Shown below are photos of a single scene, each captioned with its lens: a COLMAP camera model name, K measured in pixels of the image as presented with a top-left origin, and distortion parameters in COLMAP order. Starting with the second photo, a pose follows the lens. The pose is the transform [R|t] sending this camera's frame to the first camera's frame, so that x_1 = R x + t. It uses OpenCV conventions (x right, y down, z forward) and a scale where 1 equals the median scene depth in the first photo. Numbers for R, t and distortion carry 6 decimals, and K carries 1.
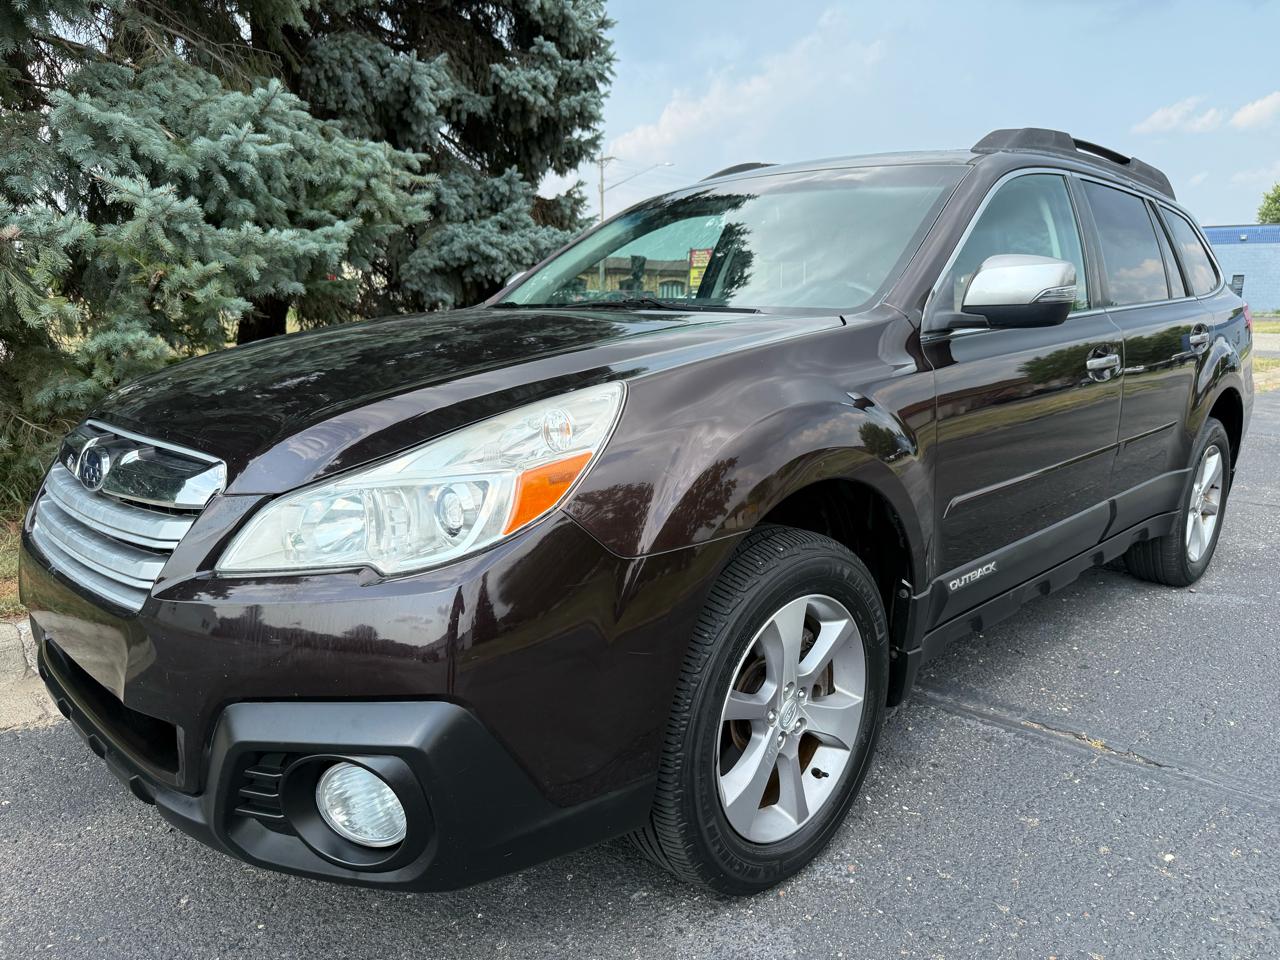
lens RADIAL K [[938.0, 0, 666.6], [0, 938.0, 473.1], [0, 0, 1]] dist [0.004729, -0.006705]
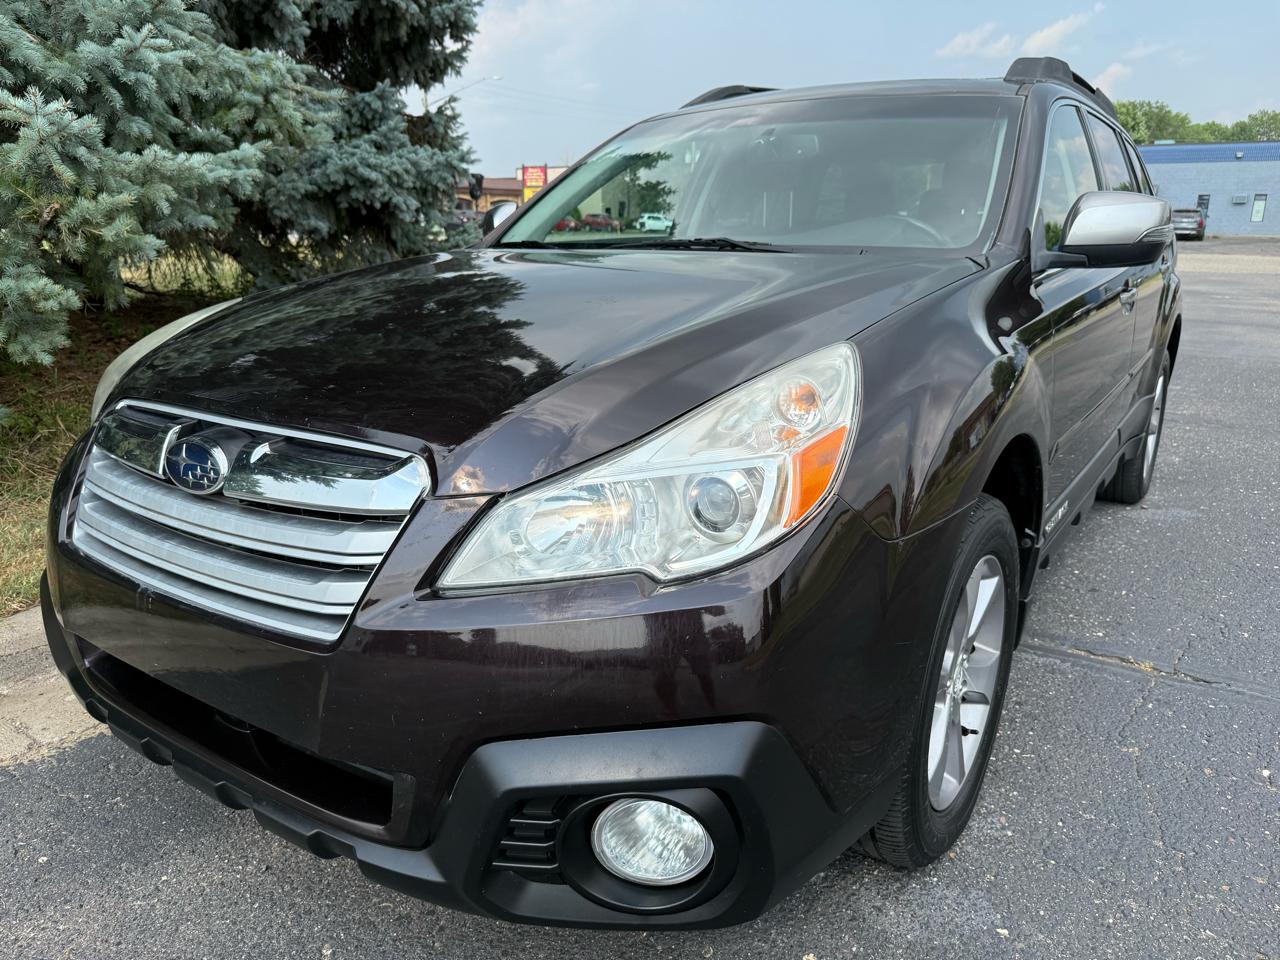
lens RADIAL K [[938.0, 0, 673.0], [0, 938.0, 466.9], [0, 0, 1]] dist [0.004729, -0.006705]
pose [[0.982895, -0.052048, 0.176659, -0.142997], [0.038950, 0.996284, 0.076823, -0.020920], [-0.180001, -0.068628, 0.981269, 0.050655]]
